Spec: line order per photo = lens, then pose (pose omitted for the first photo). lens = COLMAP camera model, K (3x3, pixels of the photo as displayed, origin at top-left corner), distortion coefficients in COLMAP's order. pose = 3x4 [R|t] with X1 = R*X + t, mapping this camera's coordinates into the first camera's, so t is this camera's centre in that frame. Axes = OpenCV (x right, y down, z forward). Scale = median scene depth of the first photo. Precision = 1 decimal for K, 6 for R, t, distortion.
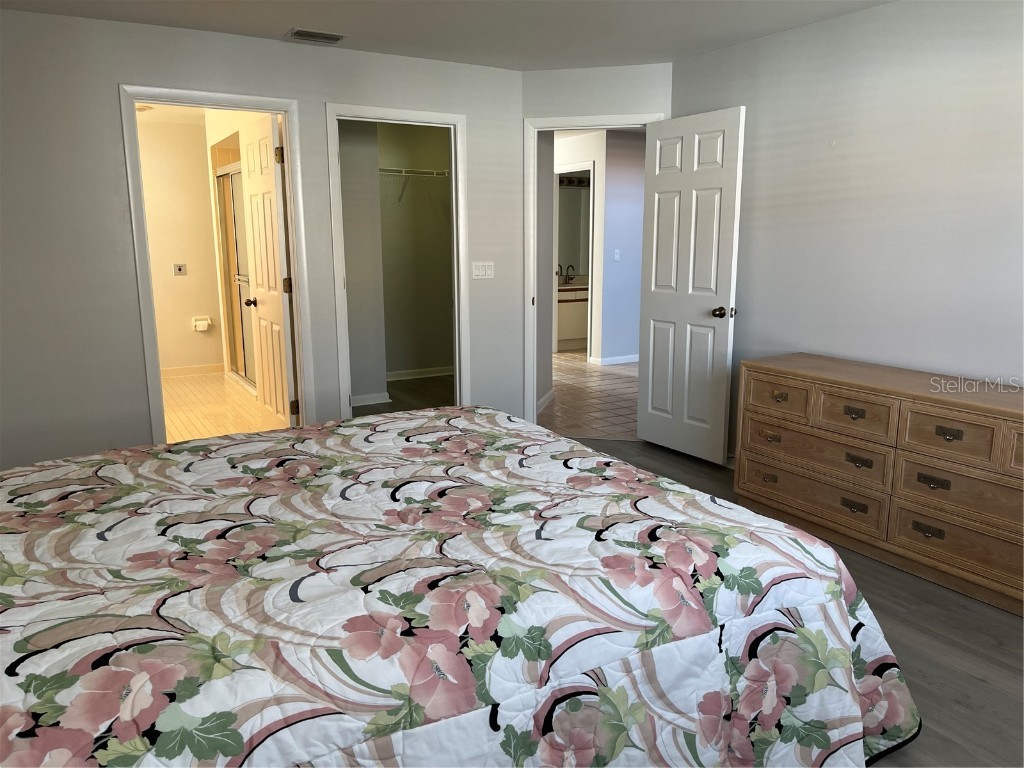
lens RADIAL K [[779.1, 0, 512.1], [0, 779.1, 385.2], [0, 0, 1]] dist [0.046018, -0.075836]
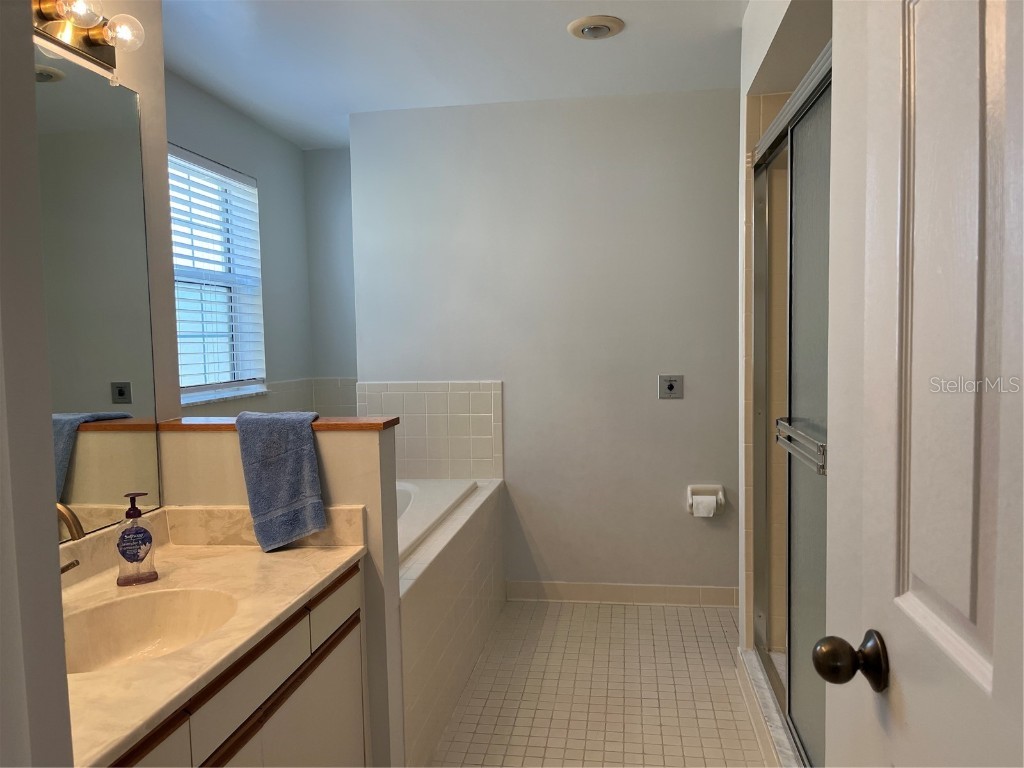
lens RADIAL K [[779.1, 0, 511.5], [0, 779.1, 385.1], [0, 0, 1]] dist [0.046018, -0.075836]
pose [[0.780362, 0.030750, -0.624571, -0.221503], [-0.106321, 0.990772, -0.084062, -0.109701], [0.616223, 0.132004, 0.776431, 0.630301]]
